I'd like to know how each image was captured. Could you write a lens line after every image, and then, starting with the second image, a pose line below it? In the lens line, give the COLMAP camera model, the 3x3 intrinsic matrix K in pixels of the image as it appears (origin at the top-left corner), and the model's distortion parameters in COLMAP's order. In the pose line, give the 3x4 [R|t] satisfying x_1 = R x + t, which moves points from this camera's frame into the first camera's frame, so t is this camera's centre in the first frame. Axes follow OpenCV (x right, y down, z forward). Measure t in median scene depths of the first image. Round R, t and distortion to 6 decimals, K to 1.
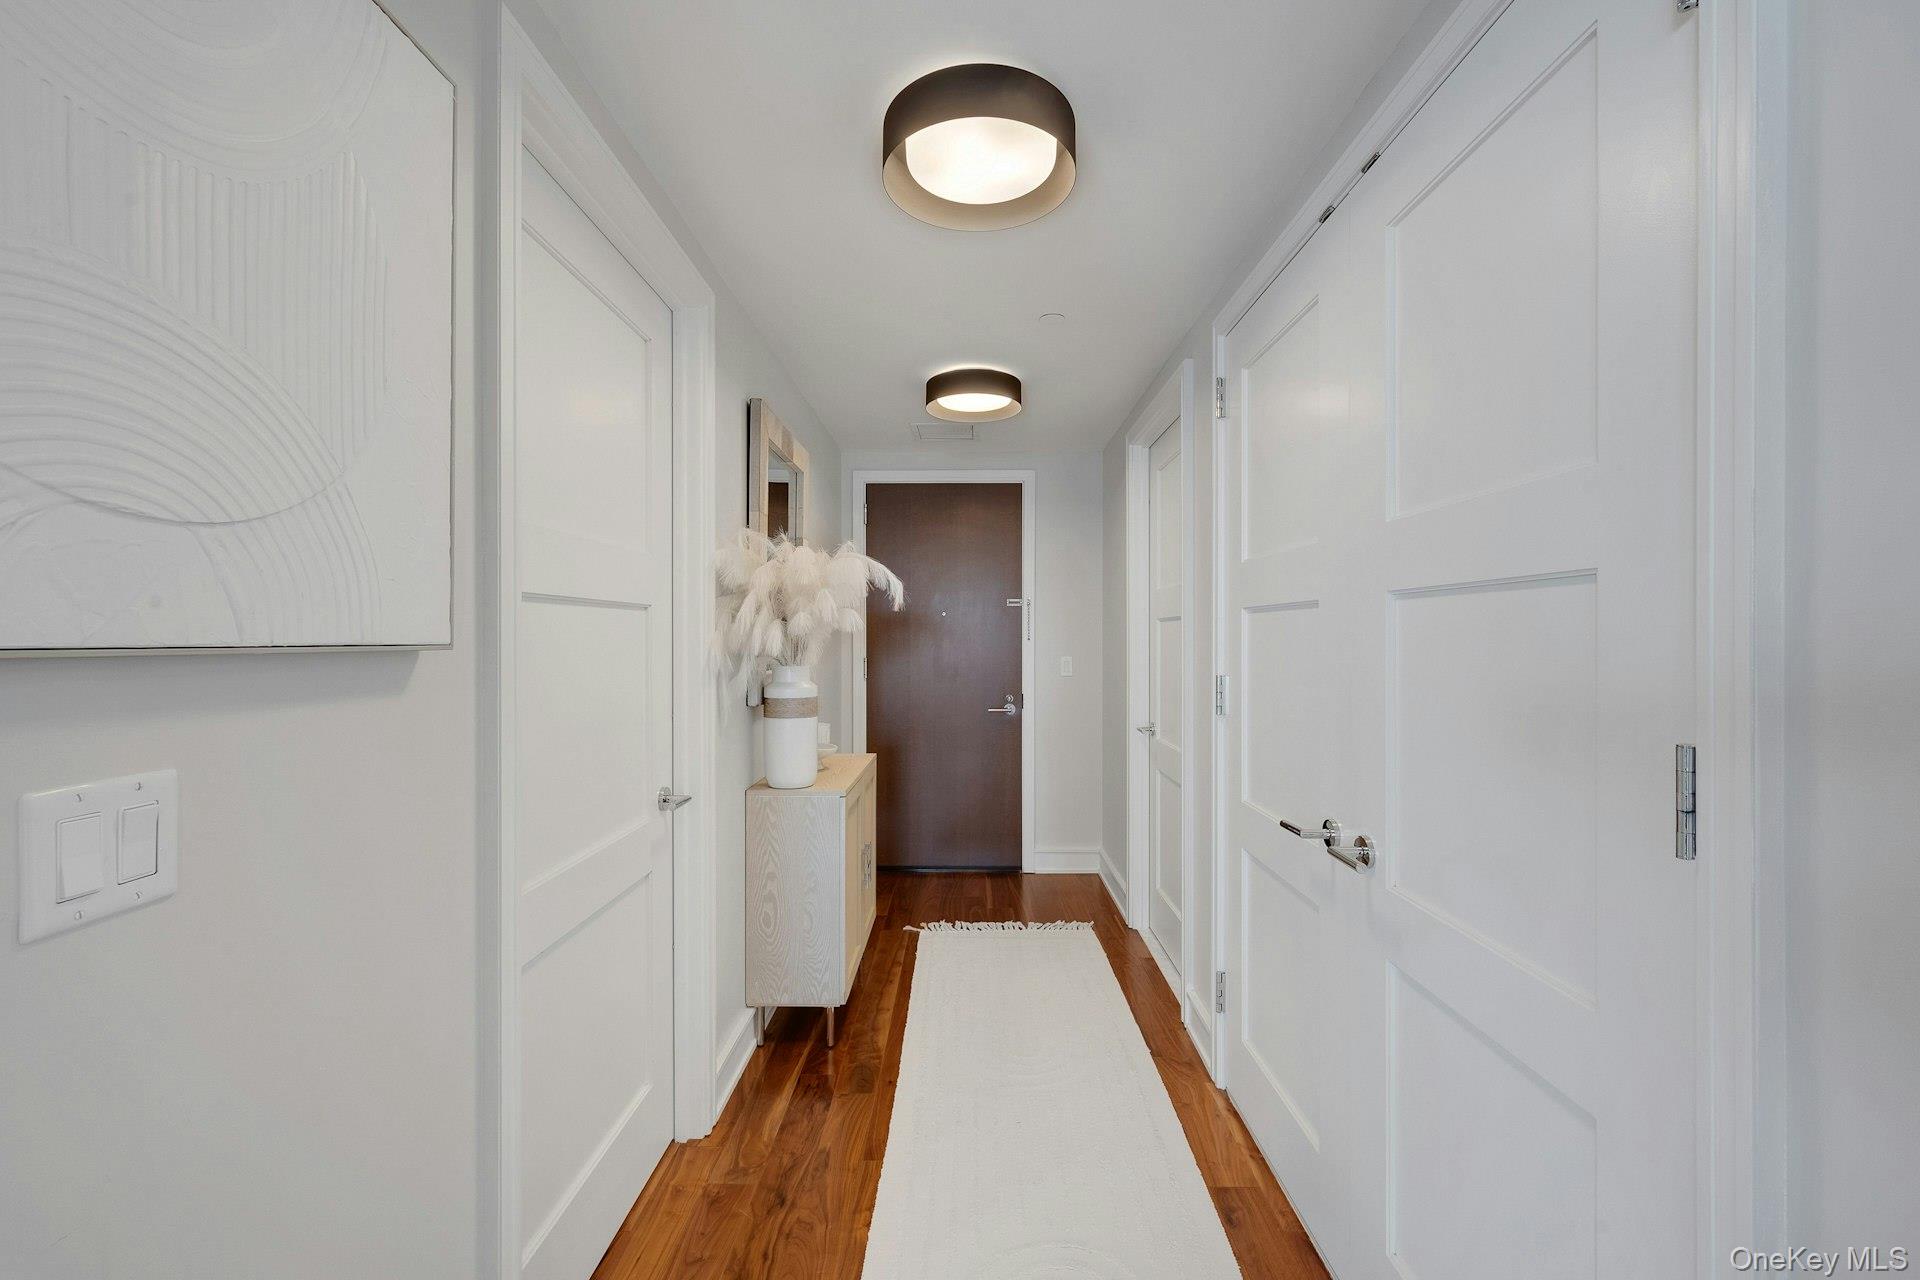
lens RADIAL K [[782.4, 0, 965.1], [0, 782.4, 636.2], [0, 0, 1]] dist [-0.003635, -0.000319]
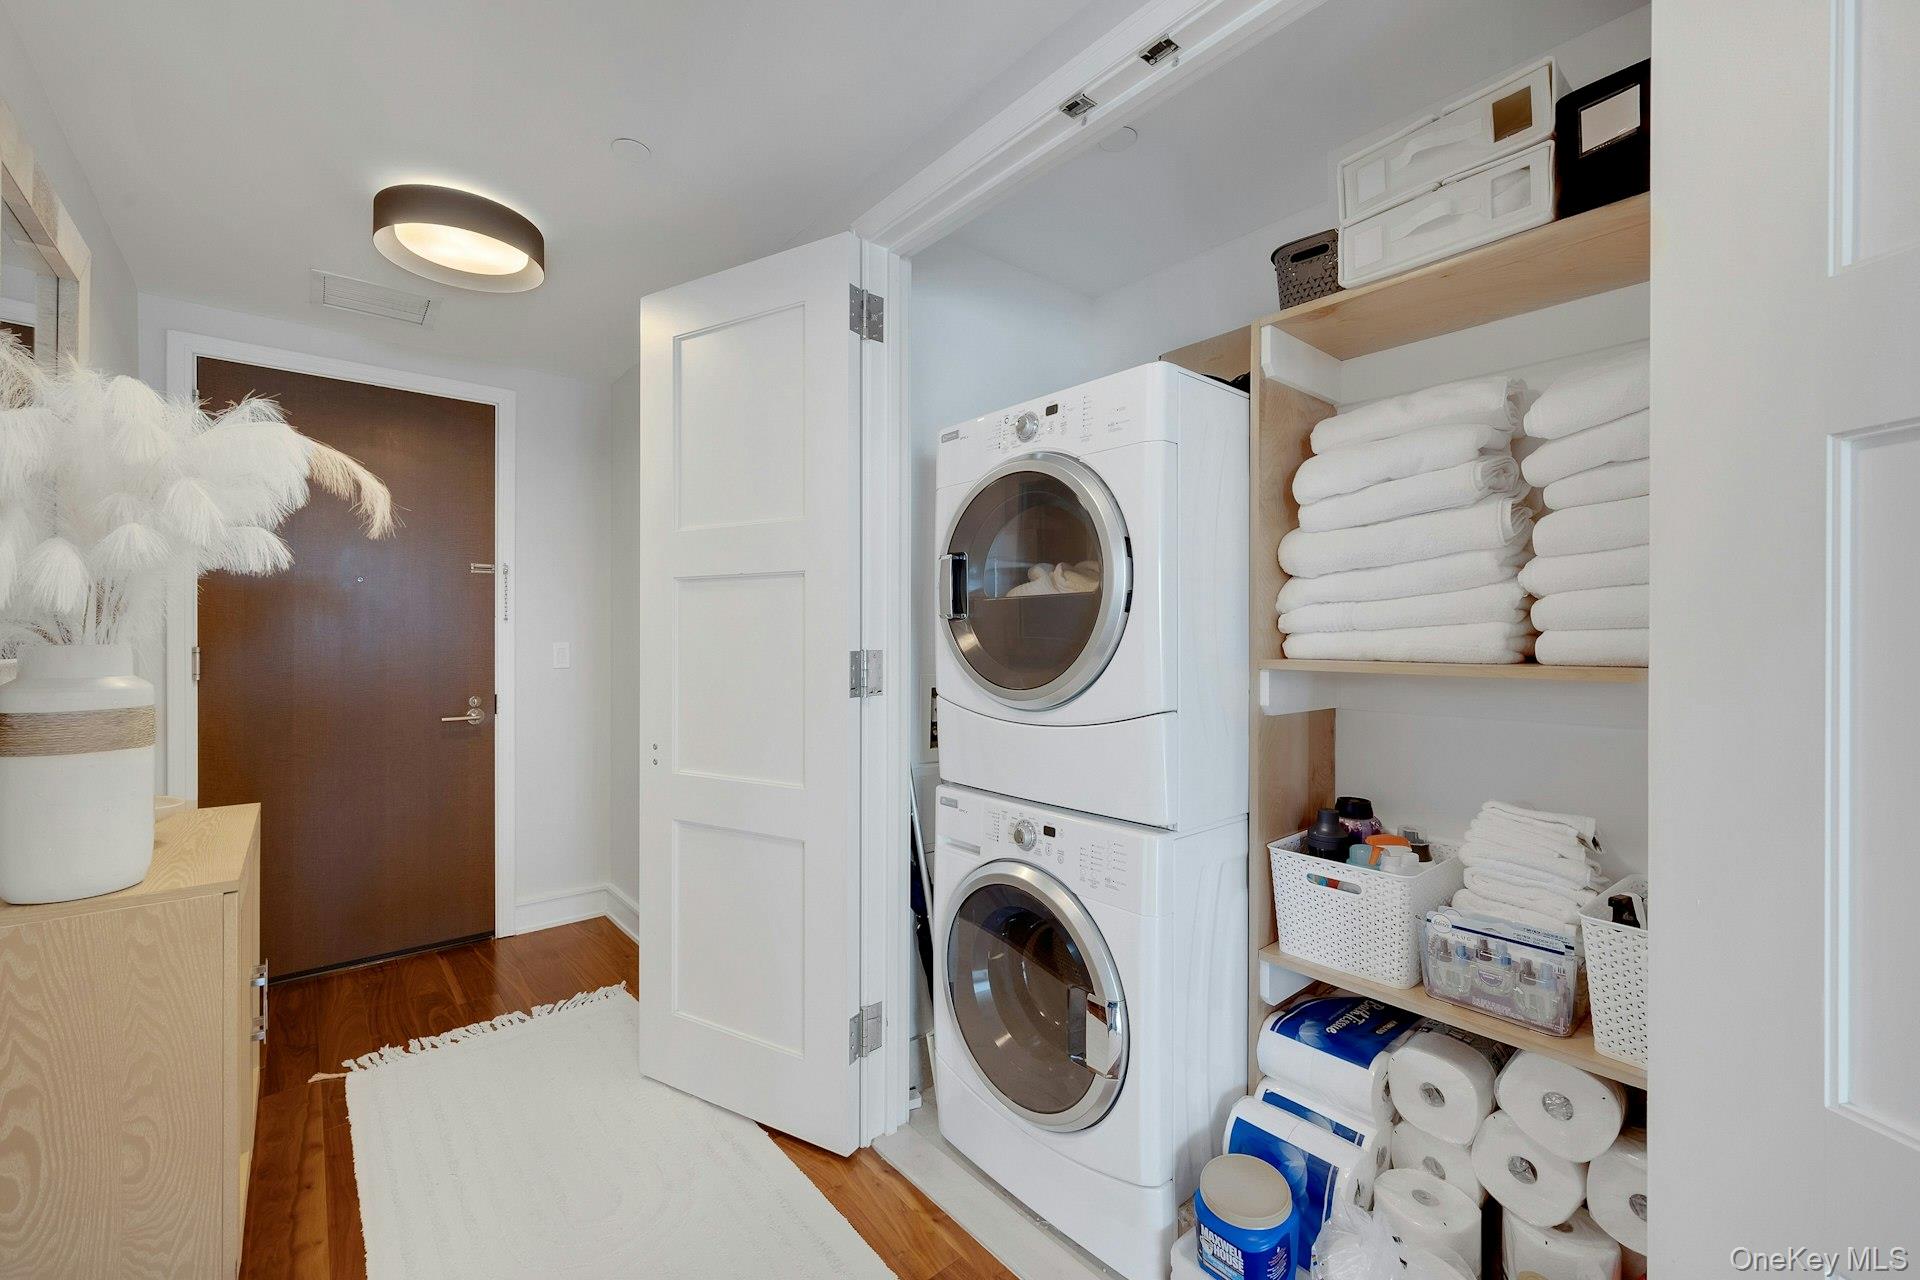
lens RADIAL K [[782.4, 0, 965.1], [0, 782.4, 636.2], [0, 0, 1]] dist [-0.003635, -0.000319]
pose [[0.758780, -0.003314, 0.651338, -0.084122], [0.003236, 0.999994, 0.001318, 0.024434], [-0.651338, 0.001108, 0.758787, 0.196932]]
